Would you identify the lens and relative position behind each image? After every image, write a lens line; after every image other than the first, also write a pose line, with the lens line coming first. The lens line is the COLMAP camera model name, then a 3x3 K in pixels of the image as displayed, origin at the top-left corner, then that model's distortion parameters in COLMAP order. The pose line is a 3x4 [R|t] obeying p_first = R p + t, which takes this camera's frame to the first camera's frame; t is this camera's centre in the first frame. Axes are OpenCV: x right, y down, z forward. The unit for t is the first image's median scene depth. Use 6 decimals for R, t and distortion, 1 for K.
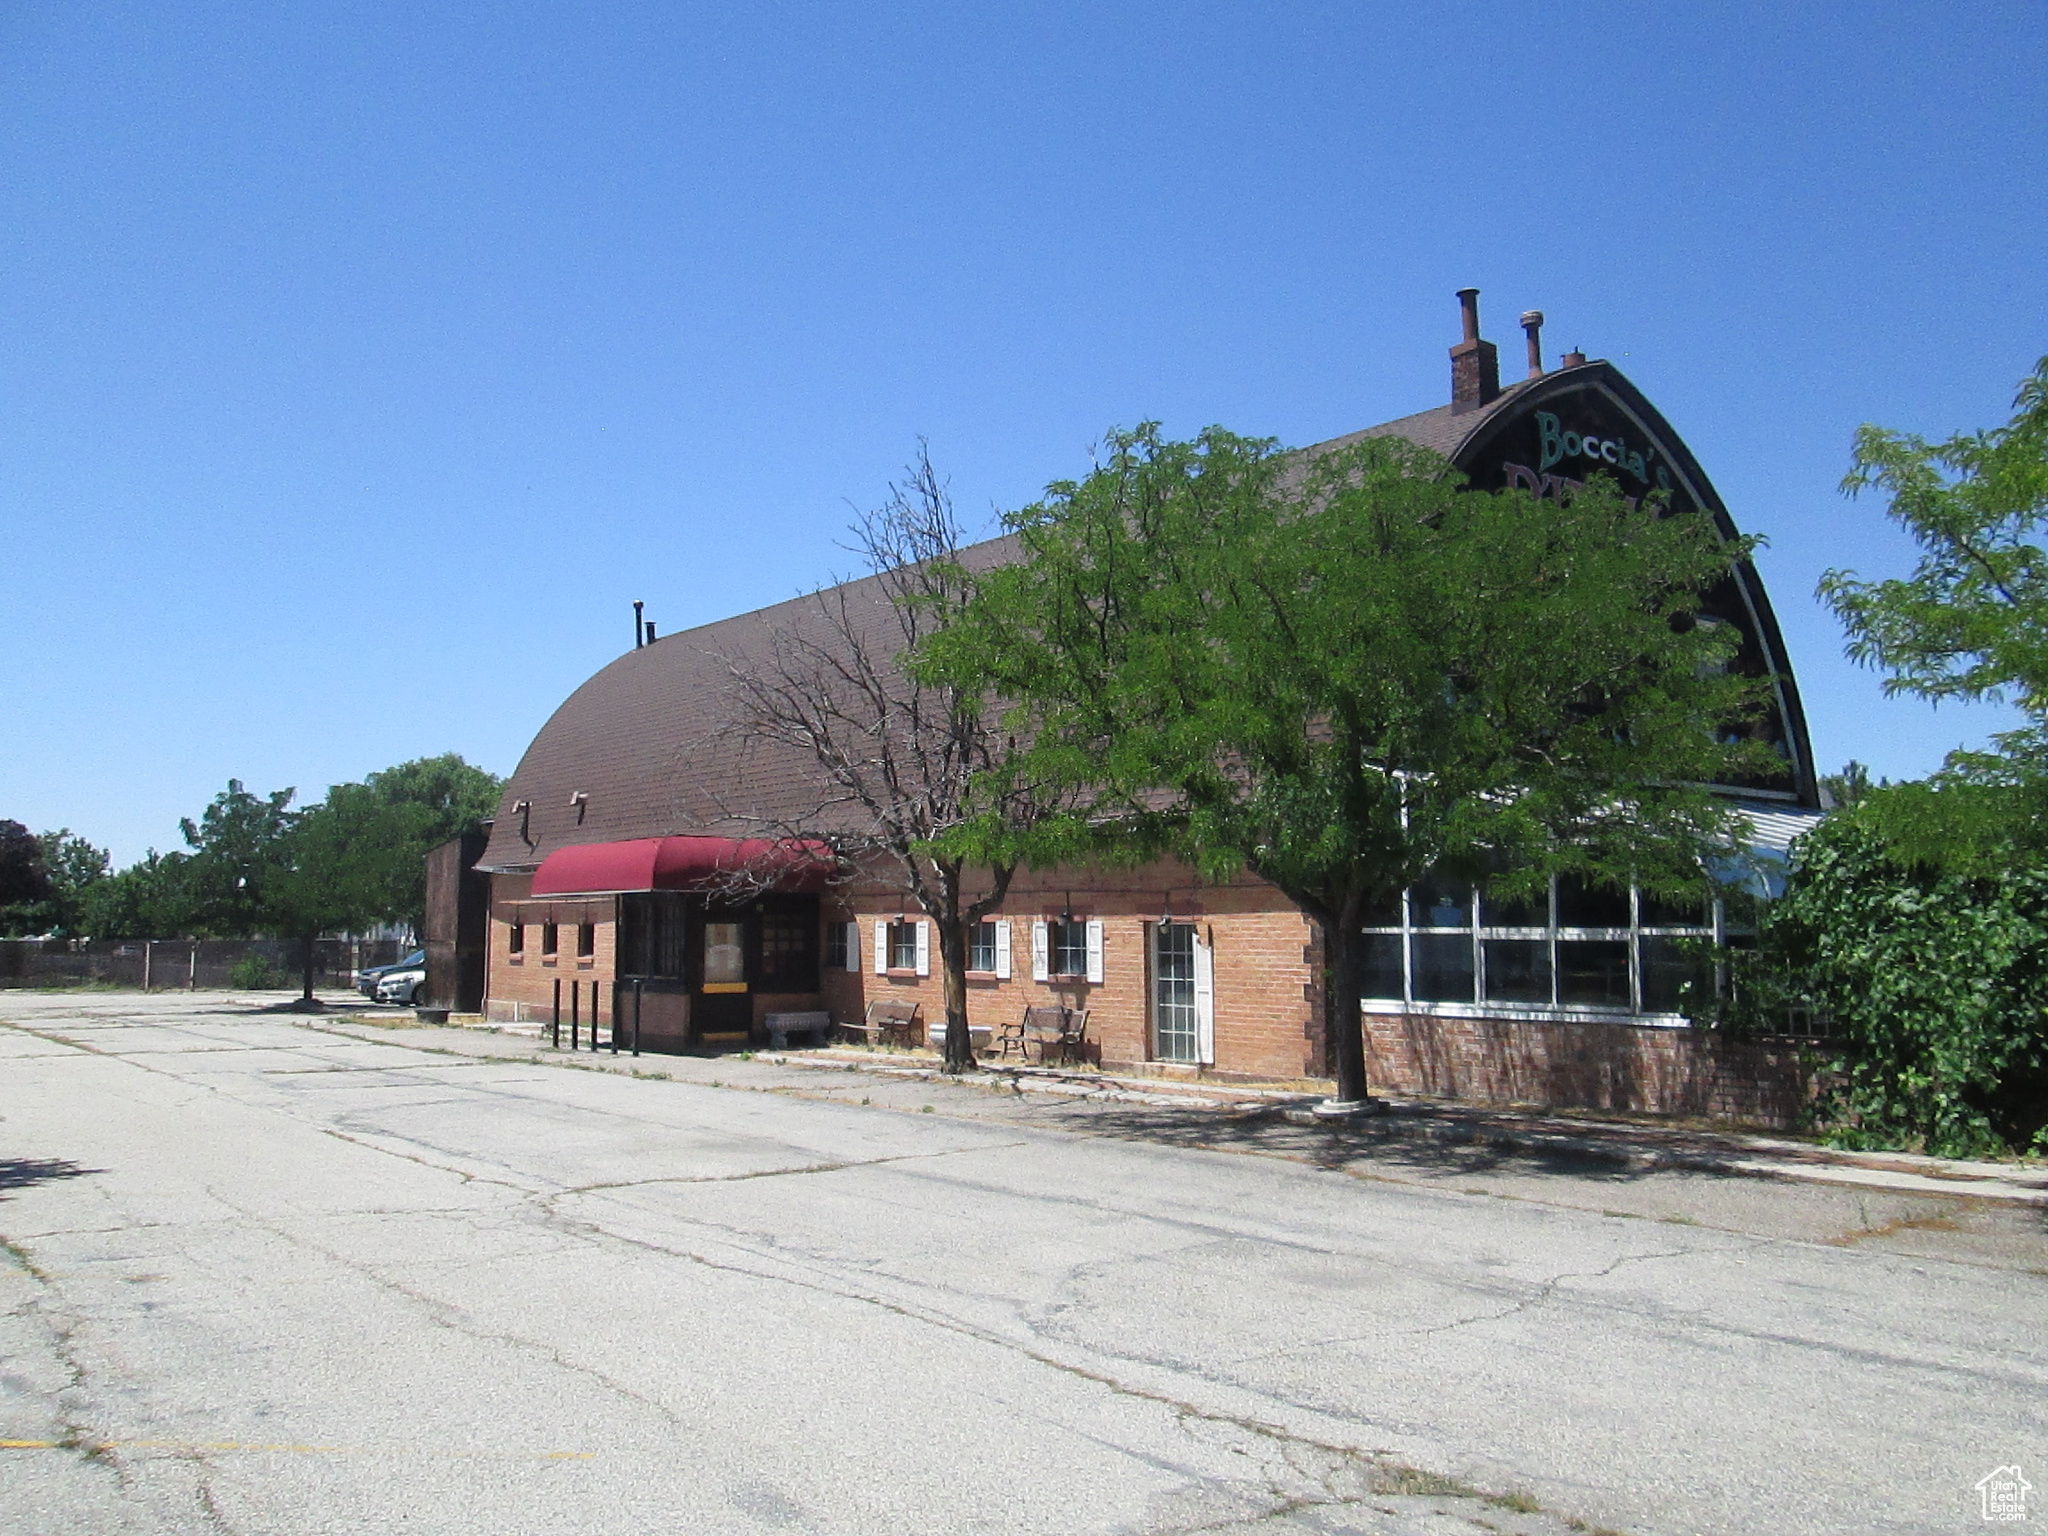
lens RADIAL K [[1685.5, 0, 1022.8], [0, 1685.5, 773.0], [0, 0, 1]] dist [-0.000772, 0.005472]
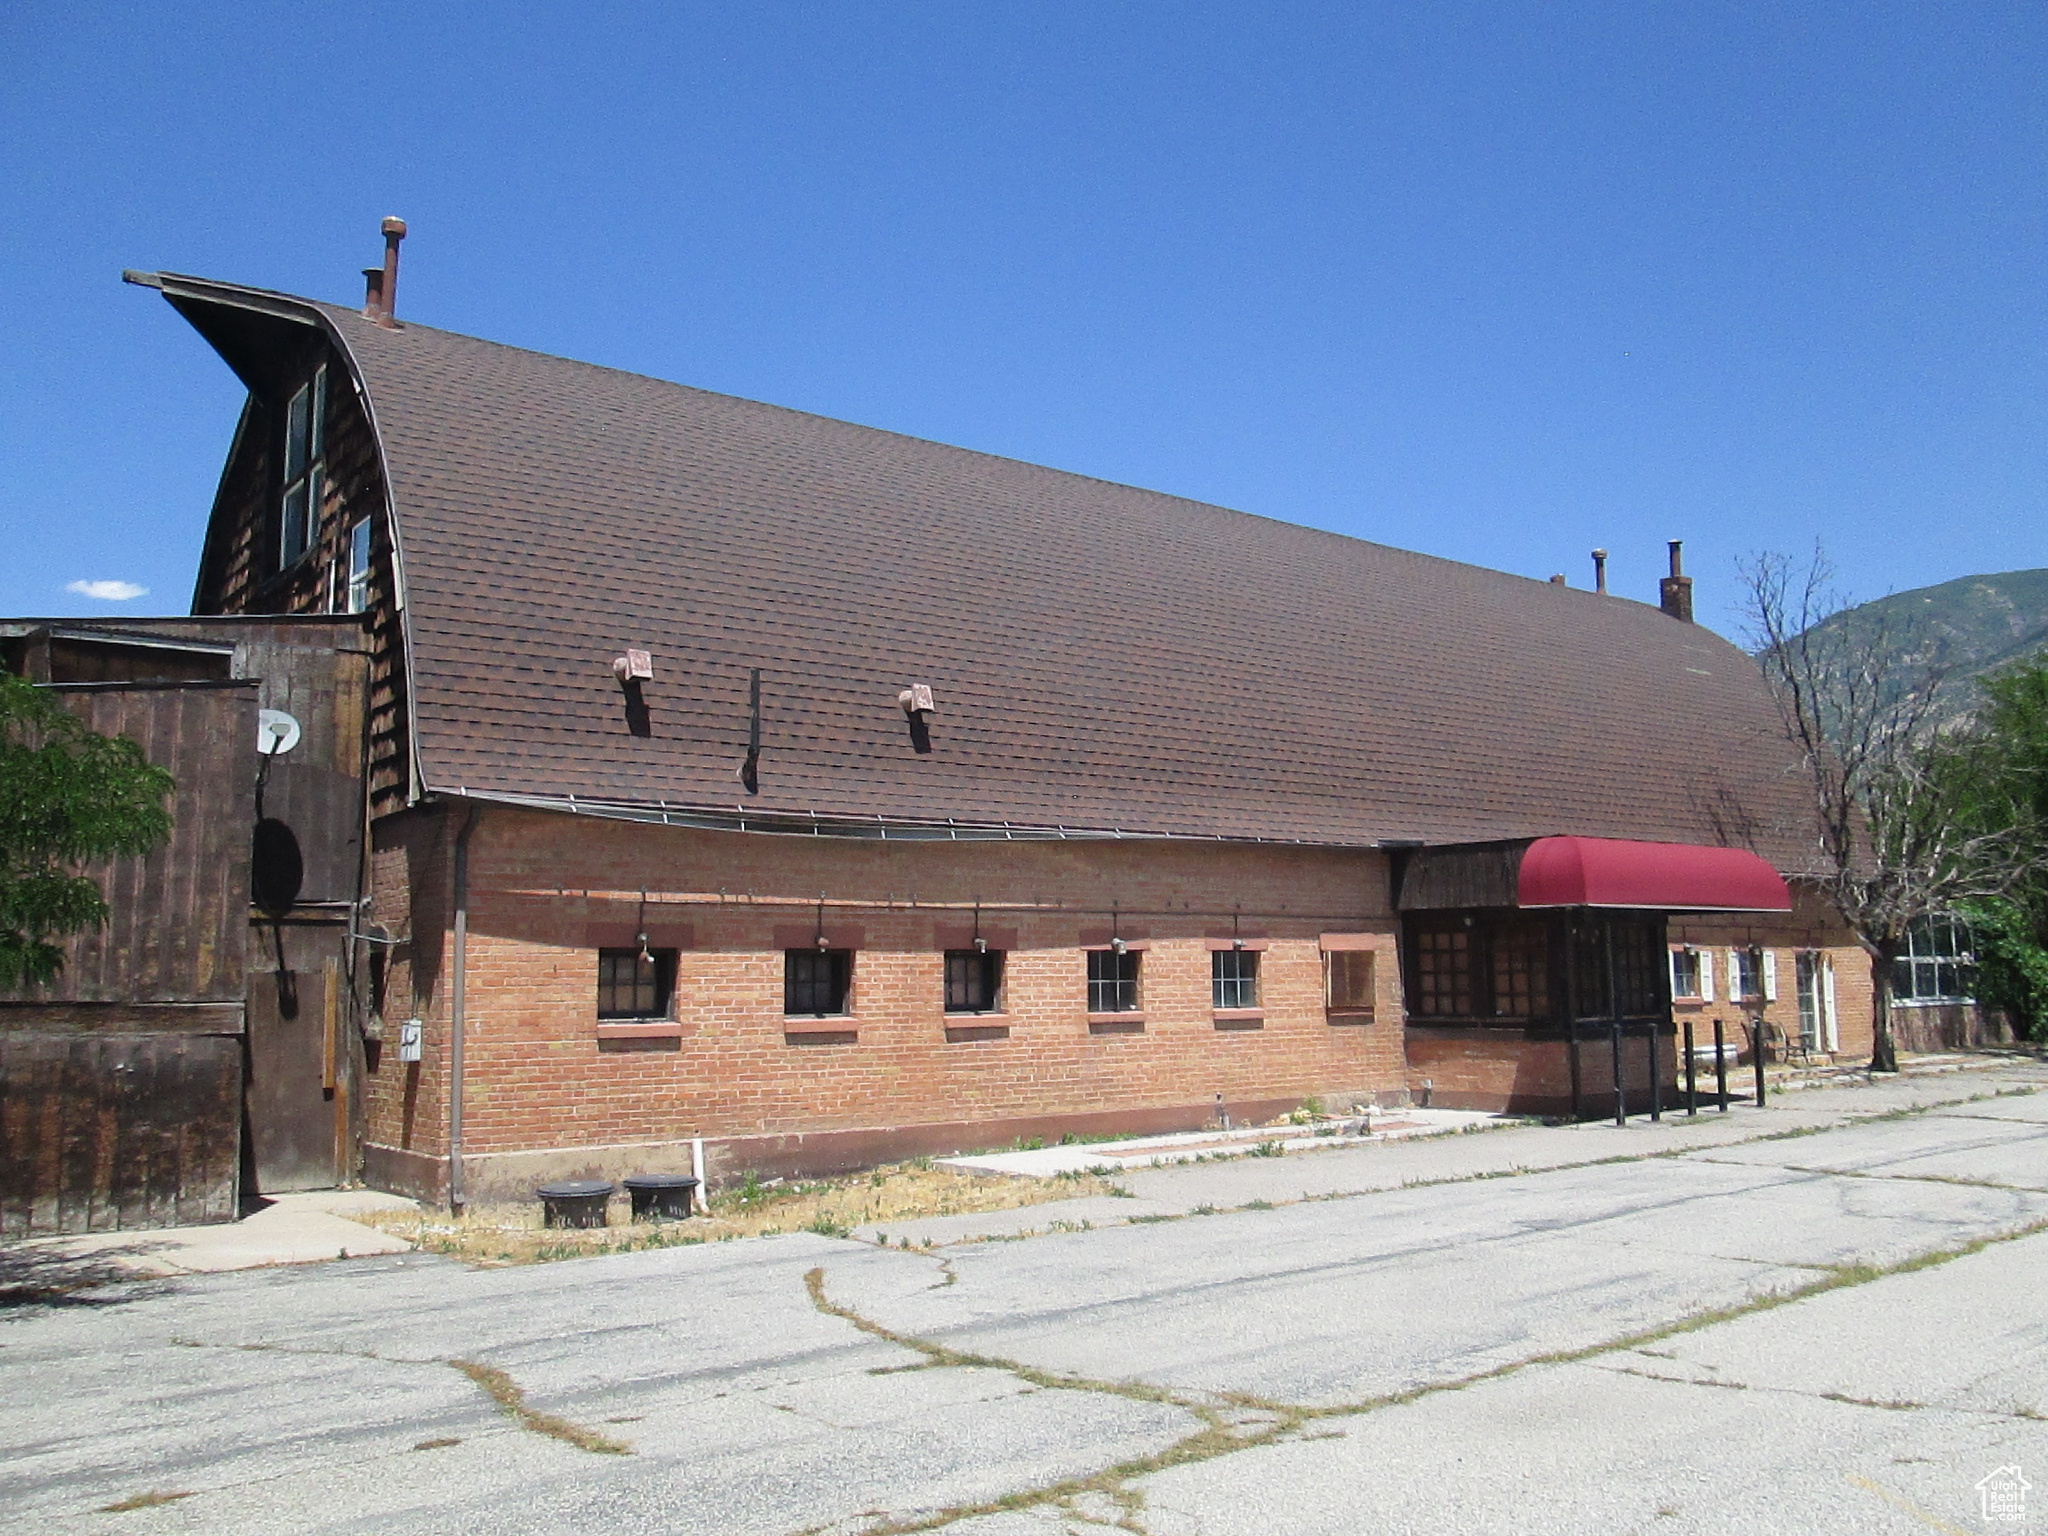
lens RADIAL K [[1685.5, 0, 1023.2], [0, 1685.5, 762.2], [0, 0, 1]] dist [-0.000772, 0.005472]
pose [[-0.054187, 0.115625, 0.991814, -1.144842], [-0.090325, 0.988633, -0.120189, 0.144059], [-0.994437, -0.096098, -0.043128, 1.560139]]
